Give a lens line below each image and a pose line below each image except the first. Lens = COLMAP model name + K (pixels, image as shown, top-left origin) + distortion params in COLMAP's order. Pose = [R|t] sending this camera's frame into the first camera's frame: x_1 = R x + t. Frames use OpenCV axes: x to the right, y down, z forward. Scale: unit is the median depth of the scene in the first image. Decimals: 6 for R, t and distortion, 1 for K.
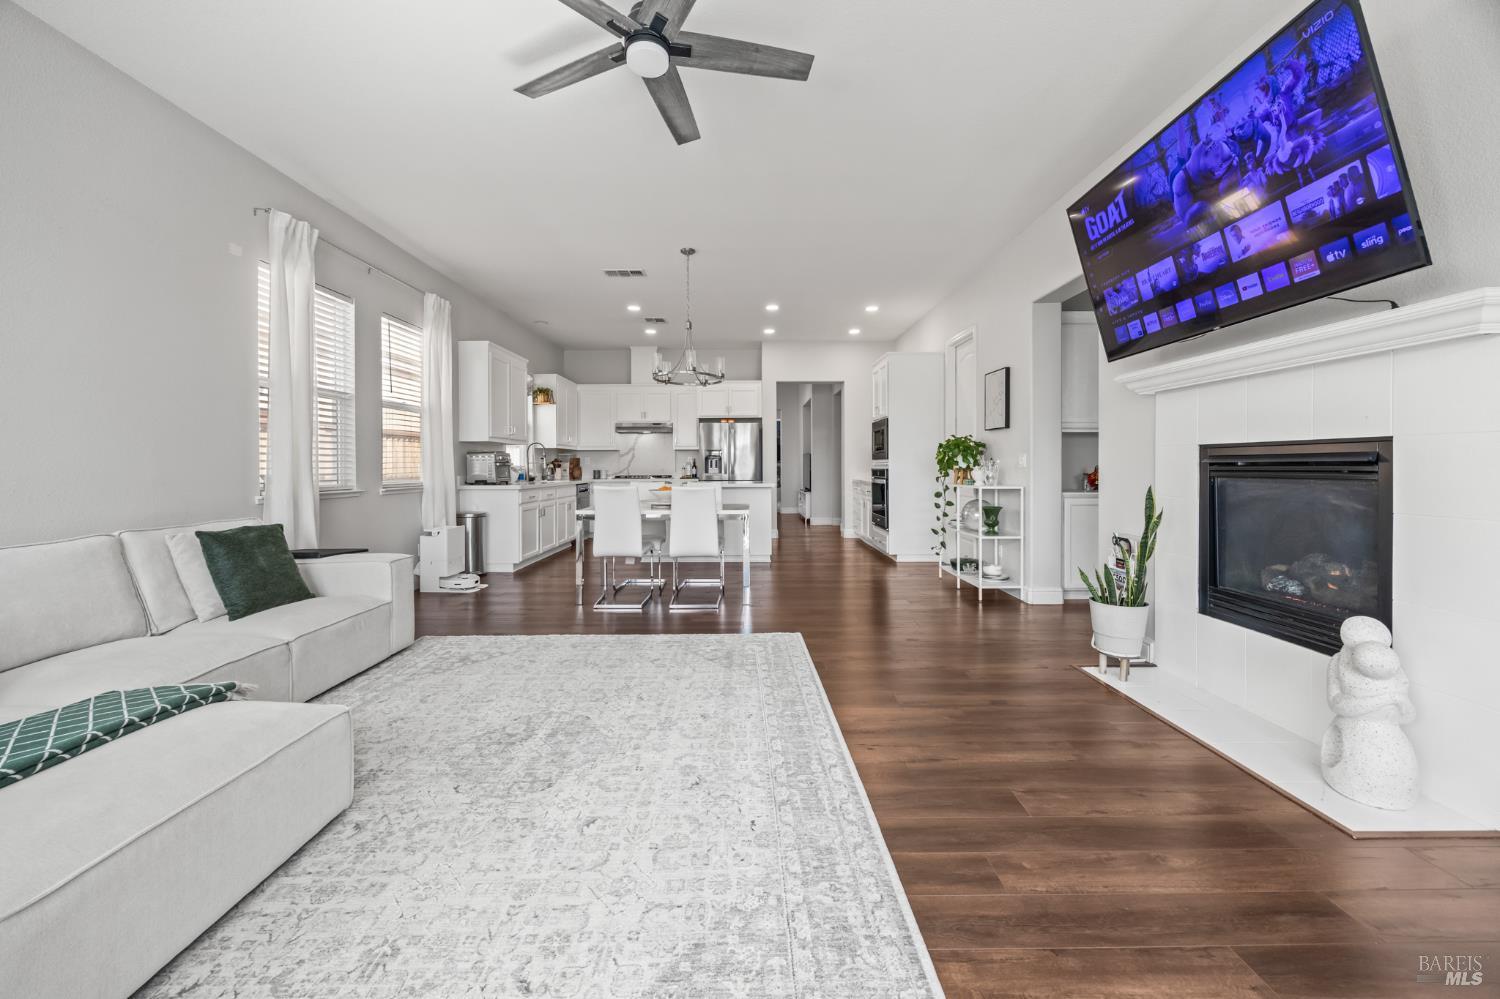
lens RADIAL K [[583.1, 0, 752.1], [0, 583.1, 475.6], [0, 0, 1]] dist [-0.001608, 0.000001]
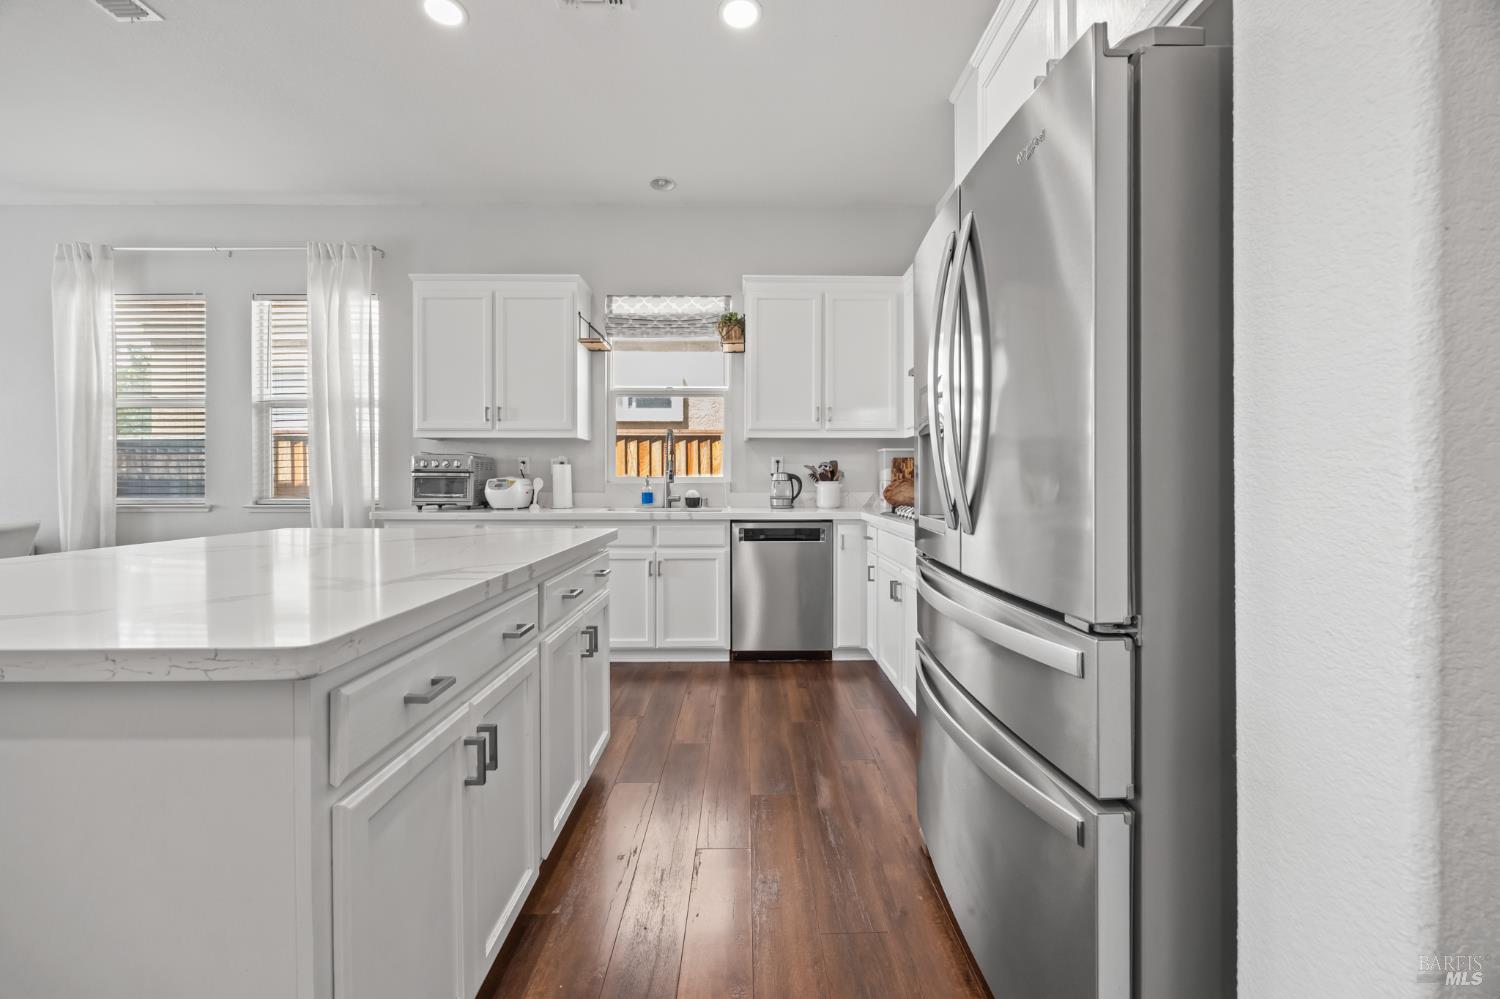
lens RADIAL K [[572.7, 0, 749.6], [0, 572.7, 483.8], [0, 0, 1]] dist [-0.002328, 0.000110]
pose [[0.011935, 0.010917, -0.999869, 0.105917], [-0.014907, 0.999831, 0.010738, -0.015113], [0.999818, 0.014777, 0.012096, 0.920247]]
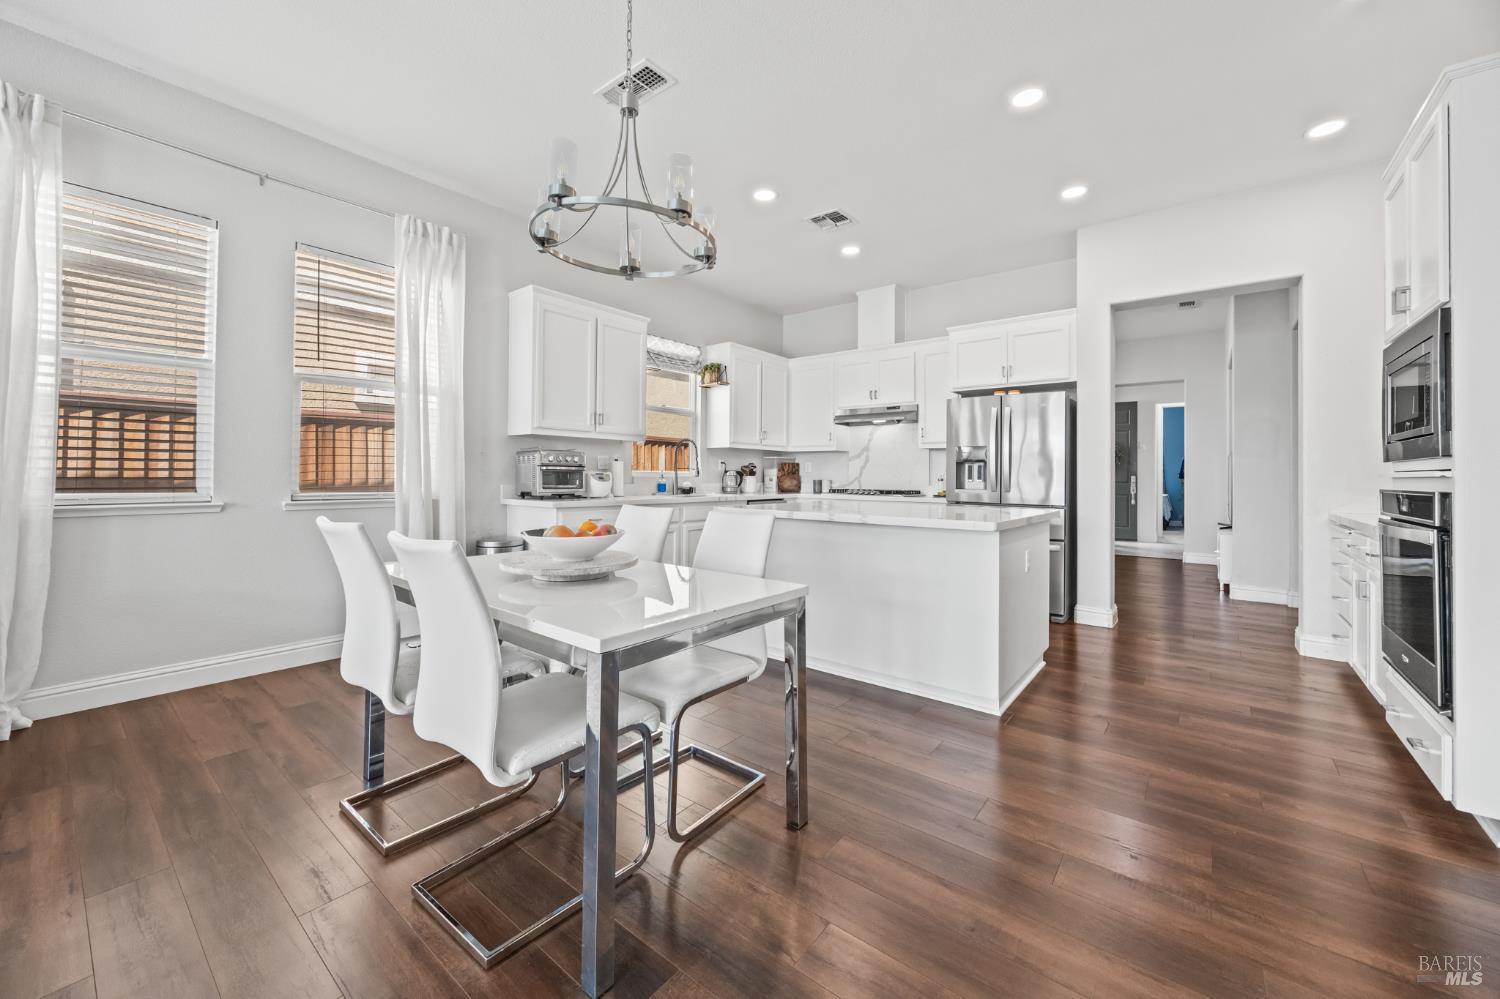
lens RADIAL K [[577.3, 0, 746.5], [0, 577.3, 470.8], [0, 0, 1]] dist [-0.000423, 0.000000]
pose [[0.777997, 0.005847, -0.628240, 0.107464], [-0.021645, 0.999613, -0.017500, -0.007231], [0.627895, 0.027213, 0.777823, 0.436692]]
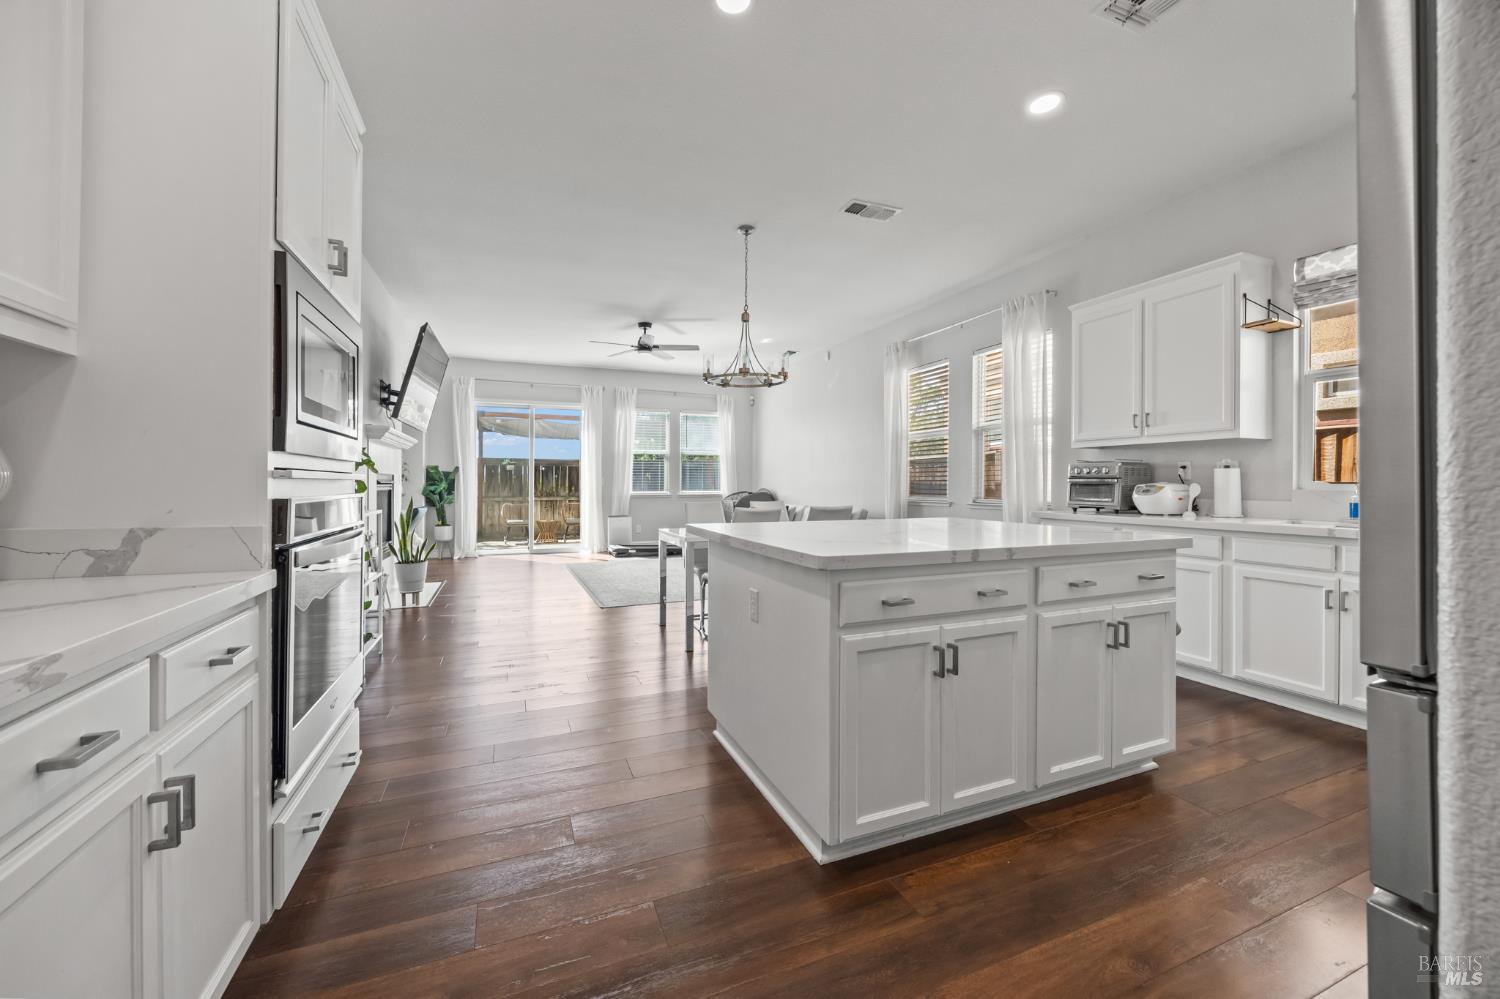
lens RADIAL K [[572.7, 0, 749.6], [0, 572.7, 483.8], [0, 0, 1]] dist [-0.002328, 0.000110]
pose [[-0.921069, 0.000723, -0.389399, 0.118152], [-0.005736, 0.999865, 0.015425, -0.016748], [0.389358, 0.016442, -0.920940, 1.013868]]
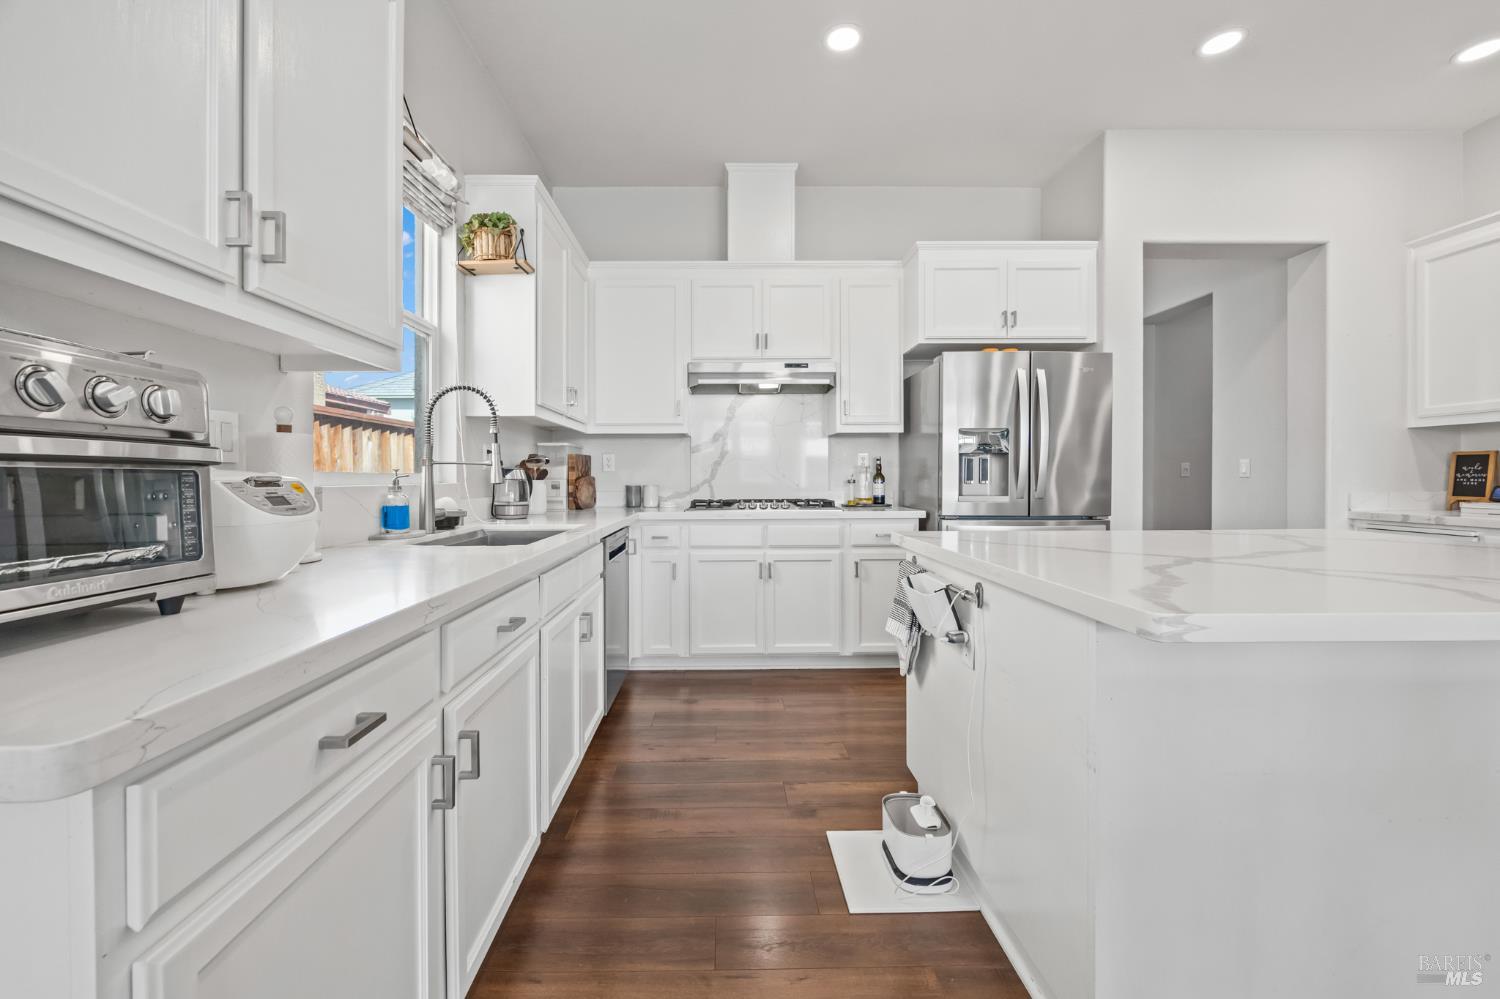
lens RADIAL K [[599.4, 0, 730.1], [0, 599.4, 478.0], [0, 0, 1]] dist [-0.001744, -0.000012]
pose [[0.999937, -0.001102, 0.011133, -0.218048], [0.001266, 0.999890, -0.014757, -0.009240], [-0.011116, 0.014770, 0.999829, 0.629000]]
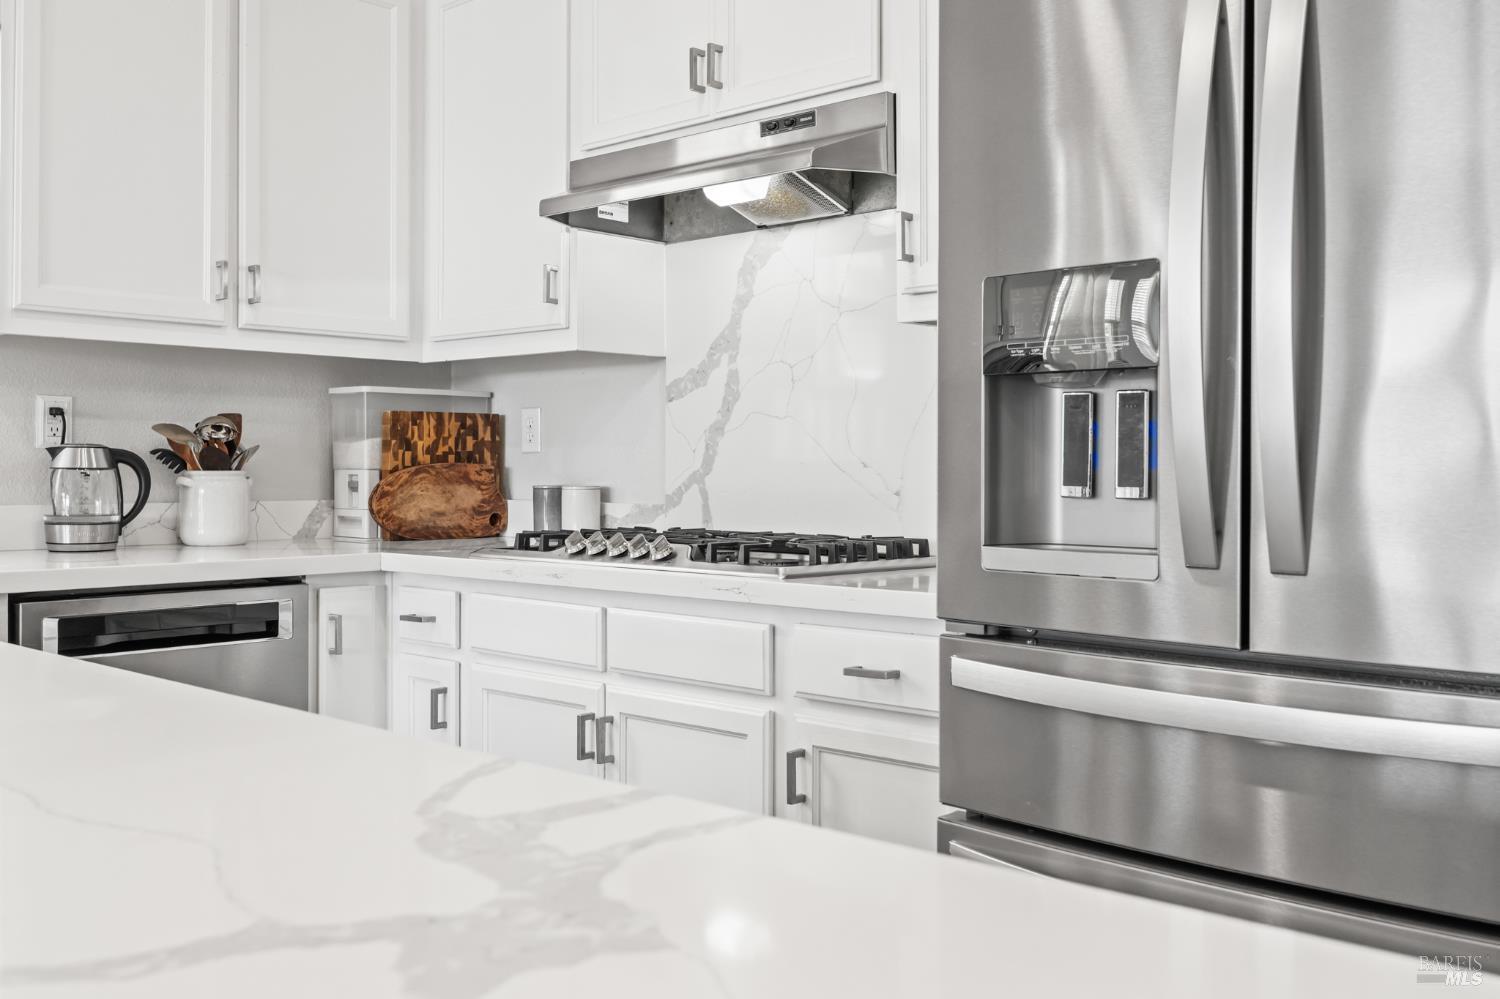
lens RADIAL K [[1404.0, 0, 750.0], [0, 1404.0, 499.5], [0, 0, 1]] dist [-0.017818, -0.008362]
pose [[0.737150, 0.020598, -0.675416, 0.034884], [-0.016482, 0.999786, 0.012502, -0.012617], [0.675528, 0.001916, 0.737331, 0.802275]]
